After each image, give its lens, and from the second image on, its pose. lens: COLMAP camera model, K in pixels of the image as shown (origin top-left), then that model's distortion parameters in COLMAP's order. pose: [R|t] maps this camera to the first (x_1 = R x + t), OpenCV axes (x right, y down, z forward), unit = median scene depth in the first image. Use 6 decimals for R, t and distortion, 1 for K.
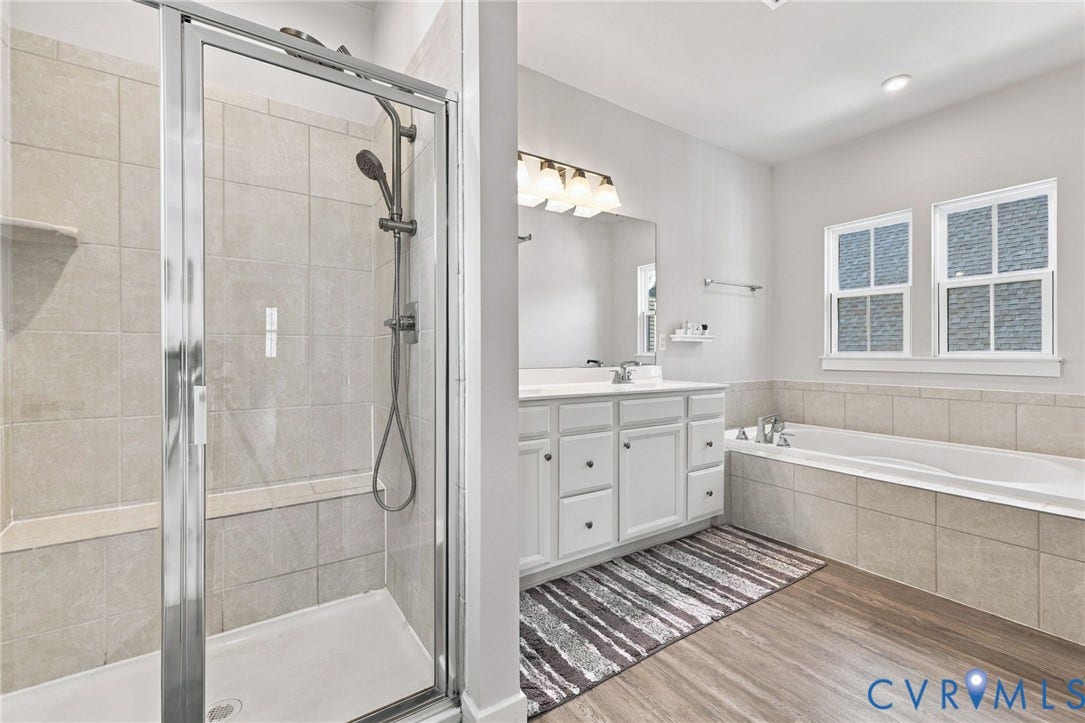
lens RADIAL K [[463.9, 0, 538.6], [0, 463.9, 354.5], [0, 0, 1]] dist [0.002670, -0.000009]
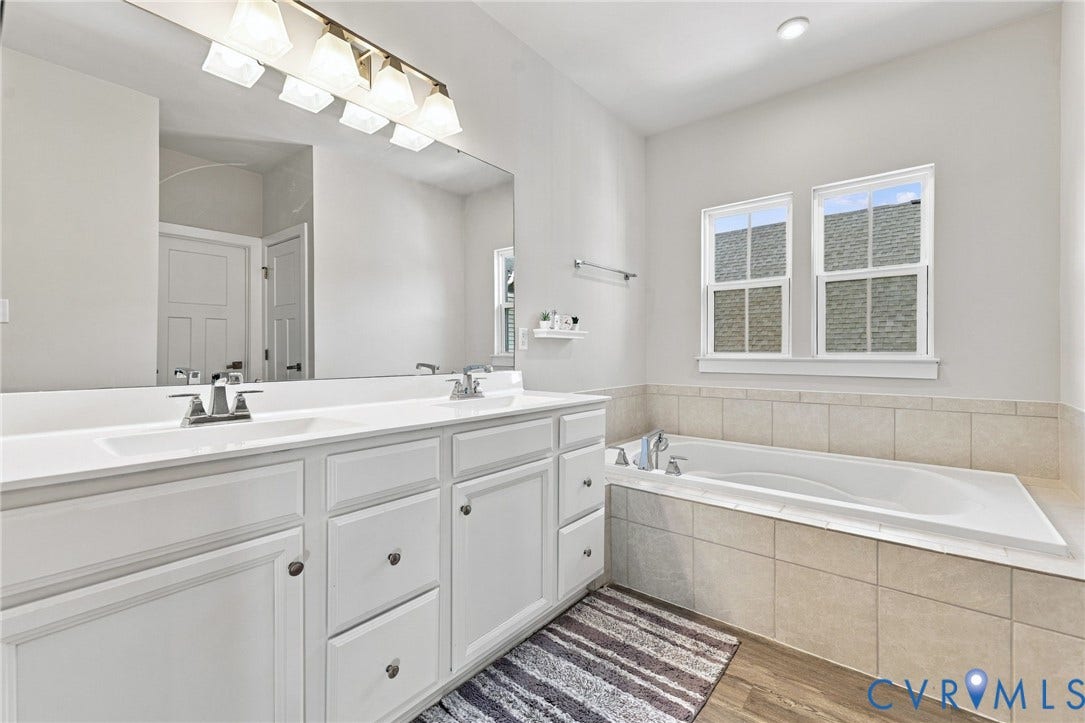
lens RADIAL K [[463.9, 0, 538.6], [0, 463.9, 354.5], [0, 0, 1]] dist [0.002670, -0.000009]
pose [[0.956765, -0.001002, 0.290861, 0.087507], [0.001012, 0.999999, 0.000115, -0.001736], [-0.290861, 0.000185, 0.956765, 0.327932]]
